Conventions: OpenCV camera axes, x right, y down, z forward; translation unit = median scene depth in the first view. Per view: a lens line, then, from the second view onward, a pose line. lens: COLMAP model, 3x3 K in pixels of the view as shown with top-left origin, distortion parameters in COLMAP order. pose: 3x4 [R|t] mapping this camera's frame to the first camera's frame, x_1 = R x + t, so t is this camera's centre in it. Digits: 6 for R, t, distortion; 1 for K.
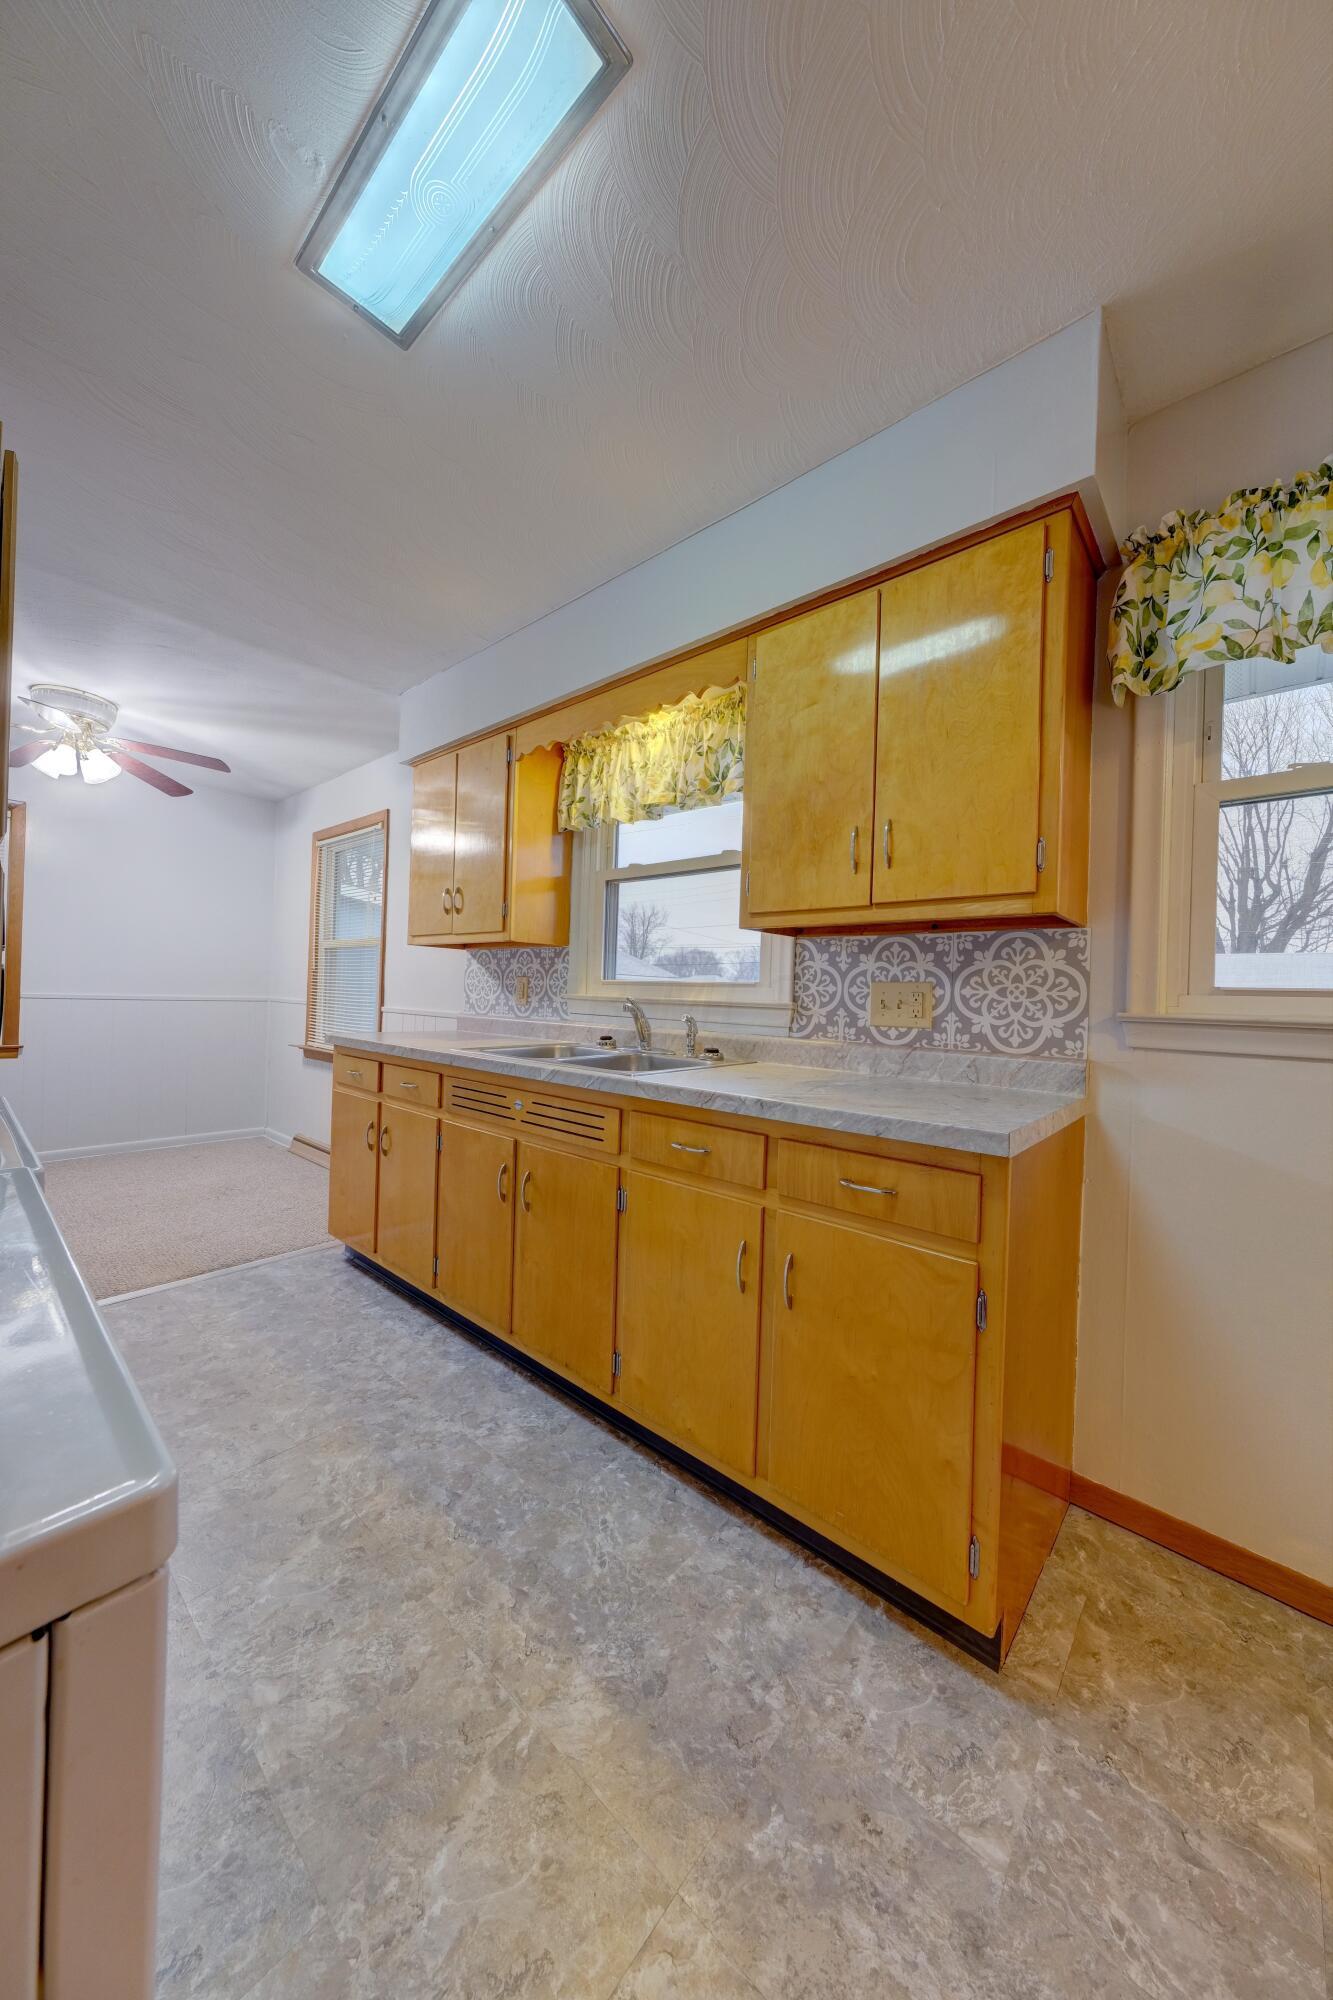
lens RADIAL K [[674.8, 0, 667.8], [0, 674.8, 981.7], [0, 0, 1]] dist [-0.001222, 0.000239]
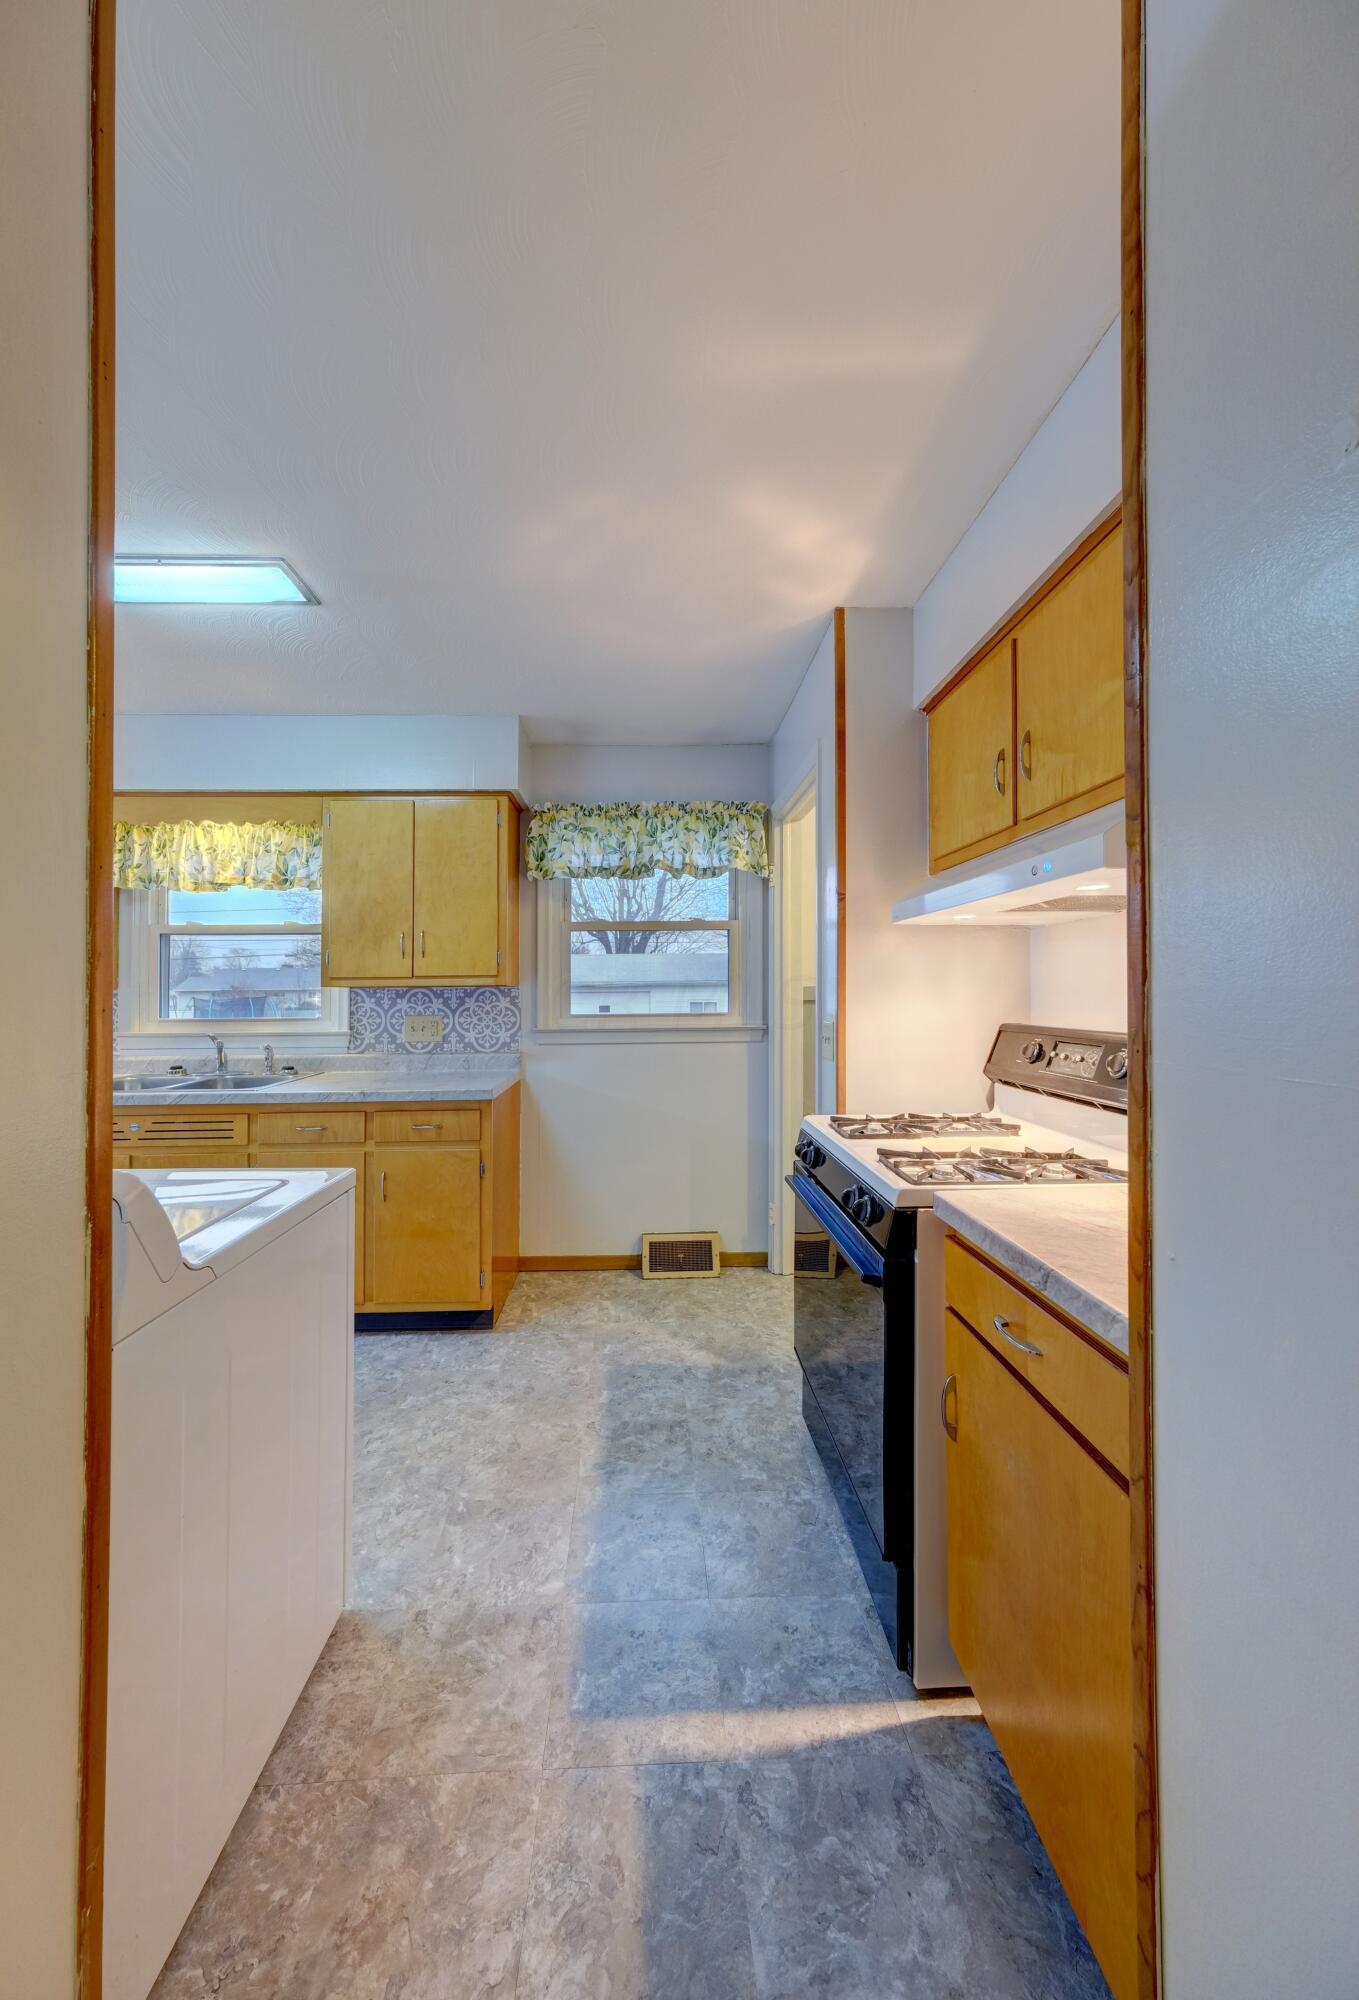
lens RADIAL K [[674.6, 0, 679.5], [0, 674.6, 1000.0], [0, 0, 1]] dist [-0.013556, 0.000084]
pose [[0.706670, -0.039003, 0.706467, -0.457986], [0.012364, 0.999008, 0.042786, -0.119729], [-0.707435, -0.021501, 0.706451, -0.751951]]
